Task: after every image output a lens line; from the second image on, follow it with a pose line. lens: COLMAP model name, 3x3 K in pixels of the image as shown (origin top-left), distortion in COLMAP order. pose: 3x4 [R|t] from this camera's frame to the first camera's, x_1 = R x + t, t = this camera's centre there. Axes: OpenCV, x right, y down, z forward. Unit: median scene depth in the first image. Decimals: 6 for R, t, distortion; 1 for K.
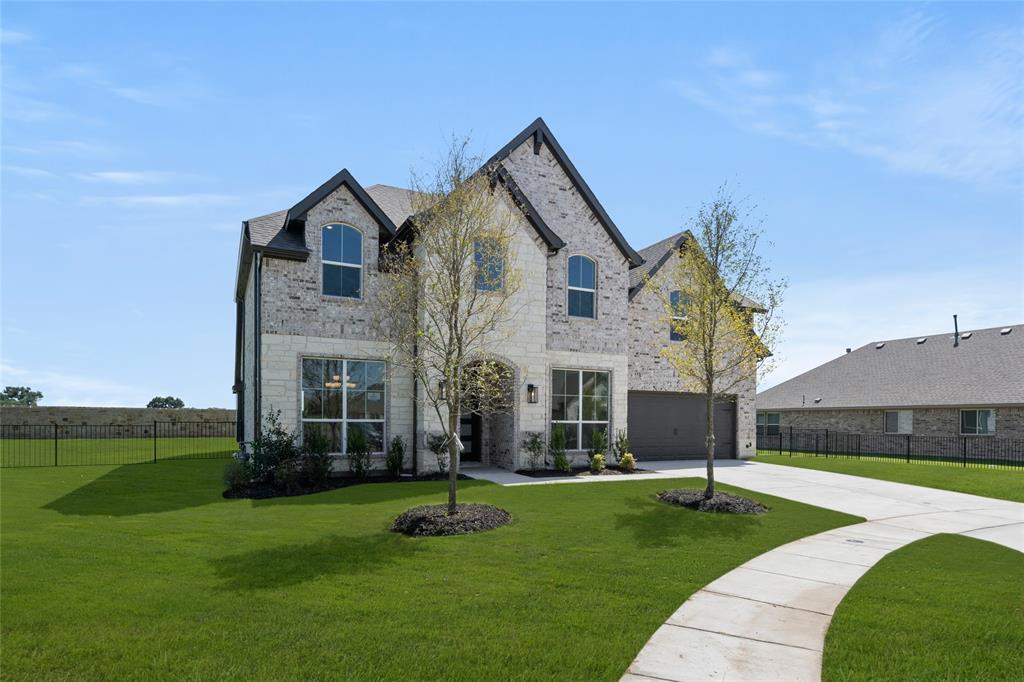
lens RADIAL K [[404.3, 0, 528.6], [0, 404.3, 357.2], [0, 0, 1]] dist [-0.000155, -0.000334]
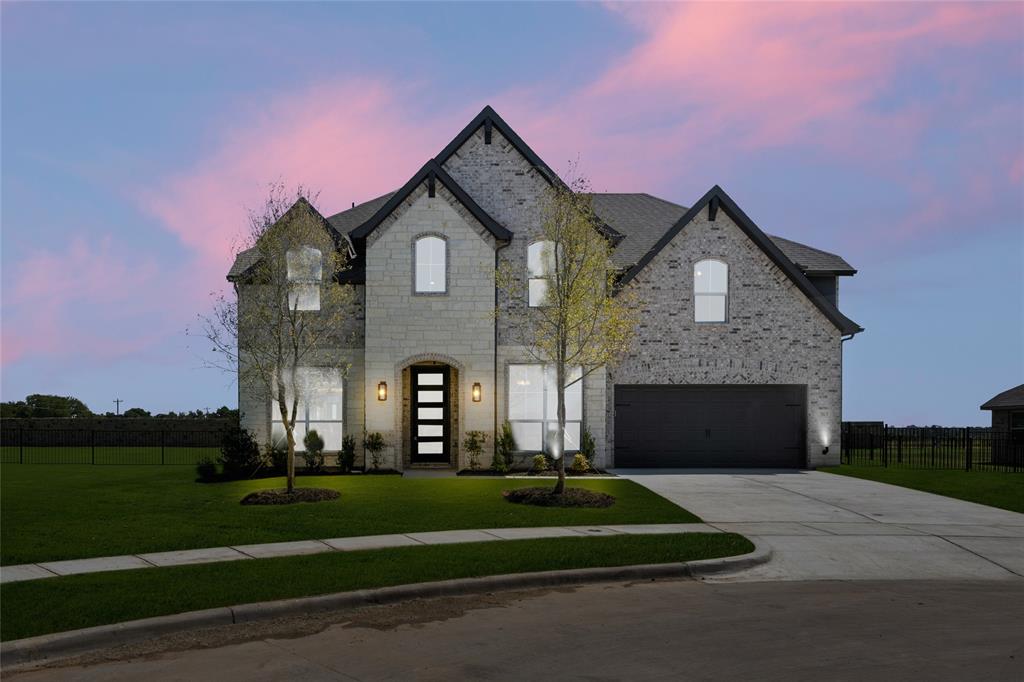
lens RADIAL K [[488.0, 0, 513.2], [0, 488.0, 340.8], [0, 0, 1]] dist [-0.003261, -0.000331]
pose [[0.947672, -0.065829, -0.312386, 0.414775], [0.058813, 0.997761, -0.031840, 0.008099], [0.313783, 0.011801, 0.949421, -0.082389]]
